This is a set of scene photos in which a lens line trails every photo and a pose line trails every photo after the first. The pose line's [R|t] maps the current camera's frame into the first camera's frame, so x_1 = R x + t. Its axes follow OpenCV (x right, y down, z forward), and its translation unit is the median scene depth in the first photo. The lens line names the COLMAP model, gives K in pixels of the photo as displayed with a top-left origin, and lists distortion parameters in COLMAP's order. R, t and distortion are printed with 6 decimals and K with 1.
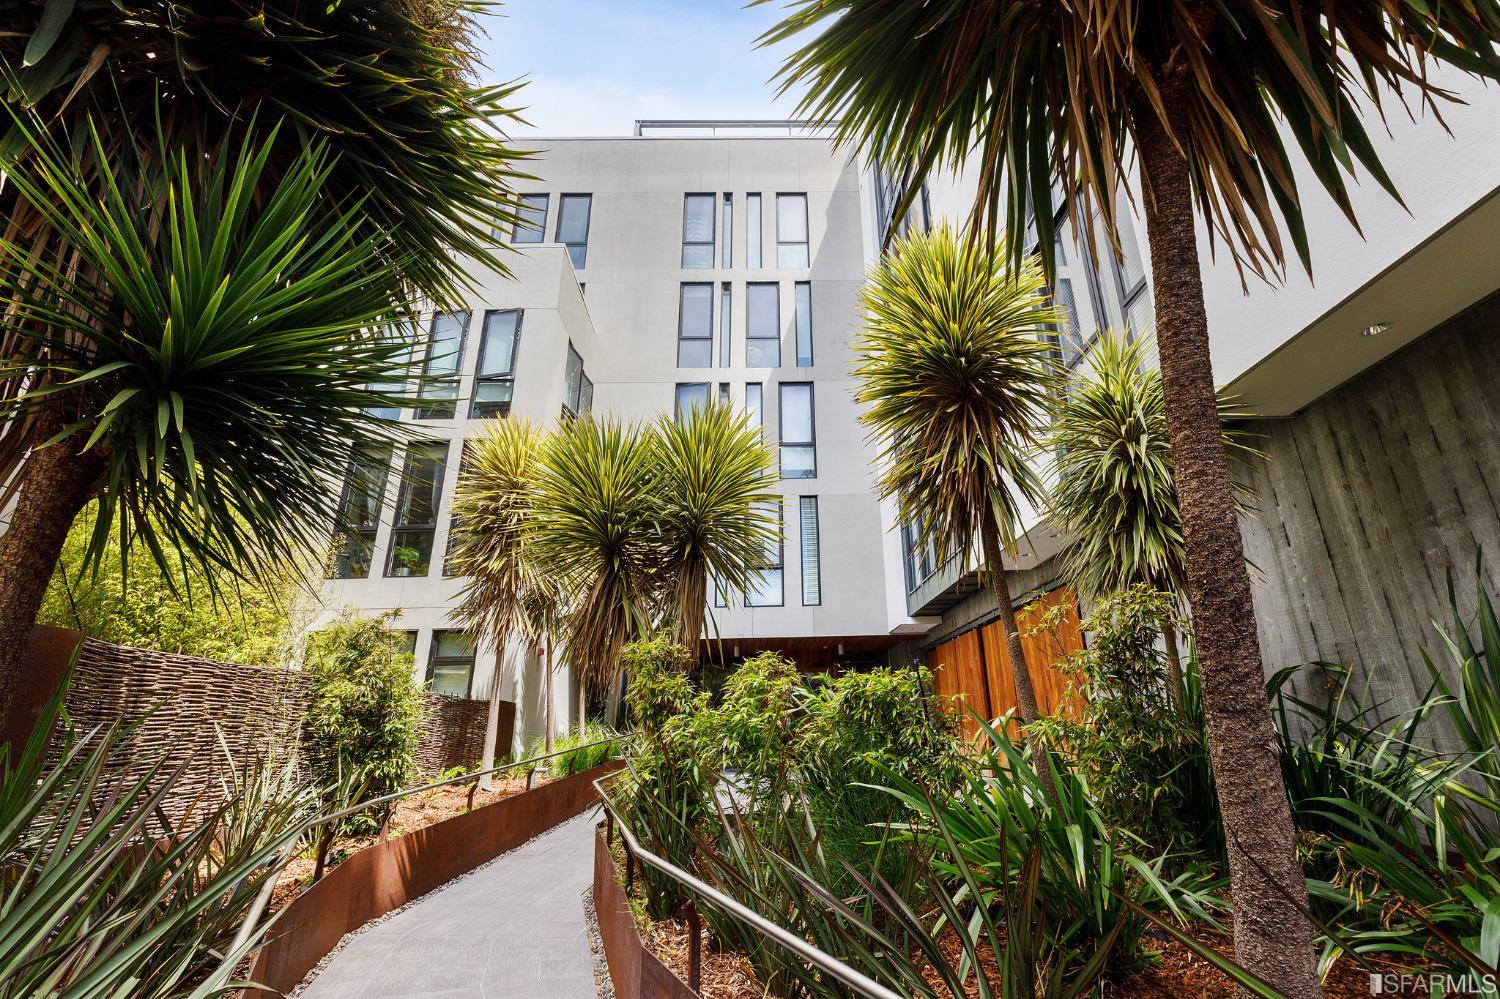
lens RADIAL K [[627.4, 0, 750.0], [0, 627.4, 499.5], [0, 0, 1]] dist [-0.000627, -0.000171]
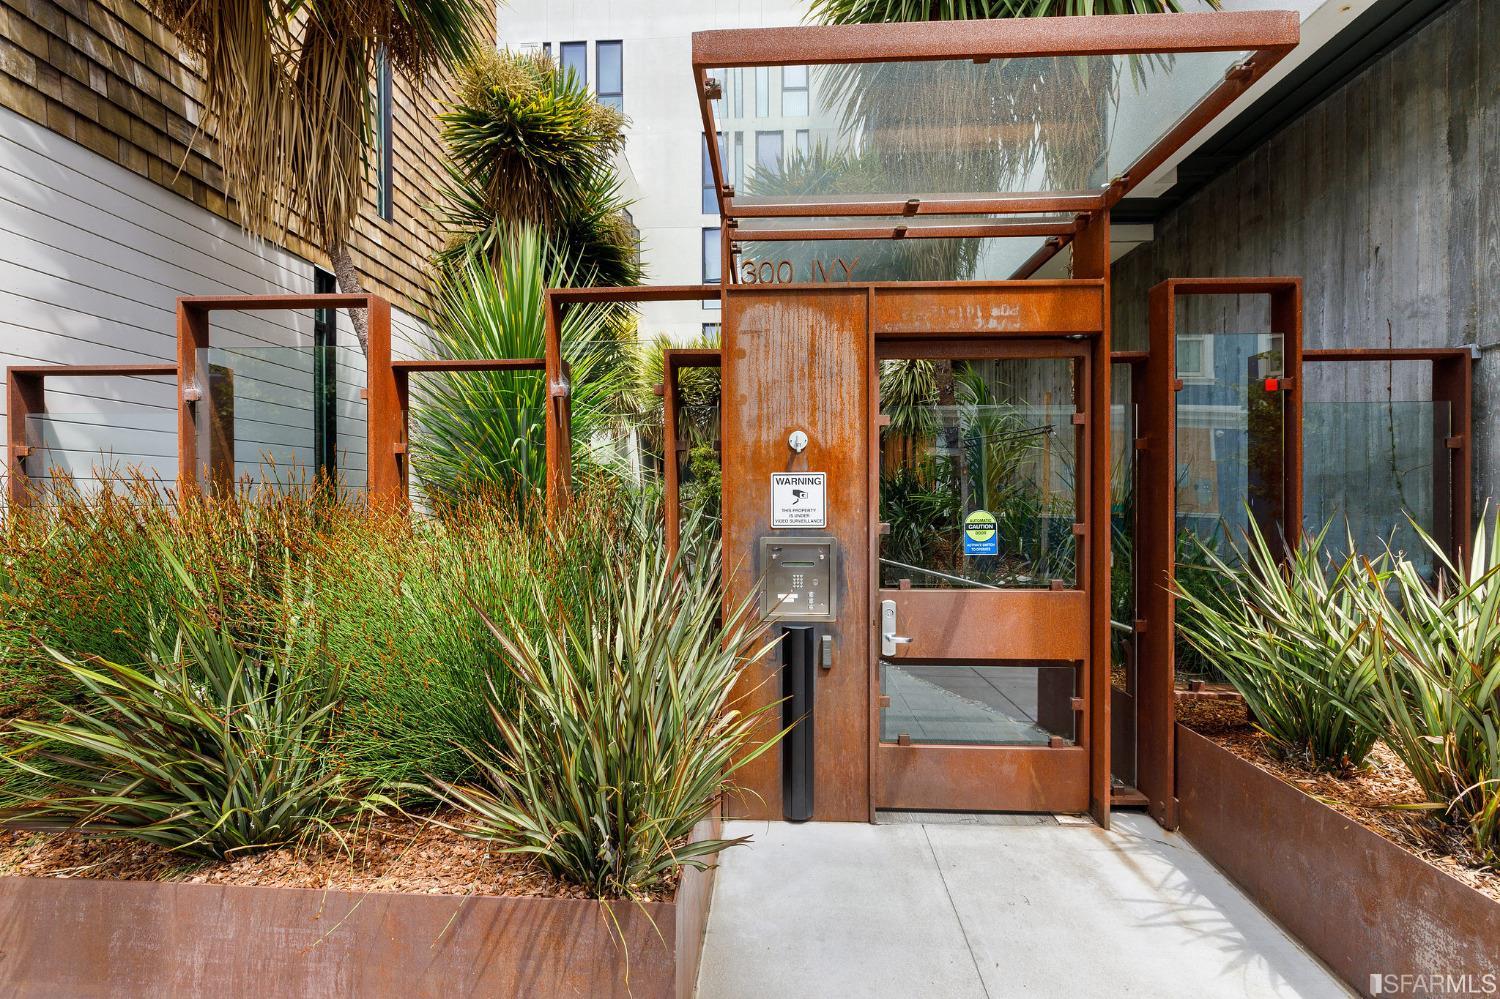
lens RADIAL K [[627.4, 0, 750.0], [0, 627.4, 499.5], [0, 0, 1]] dist [-0.000627, -0.000171]
pose [[0.998880, 0.008122, -0.046619, 0.045861], [0.010624, 0.921524, 0.388177, -0.161493], [0.046114, -0.388237, 0.920405, -0.402925]]
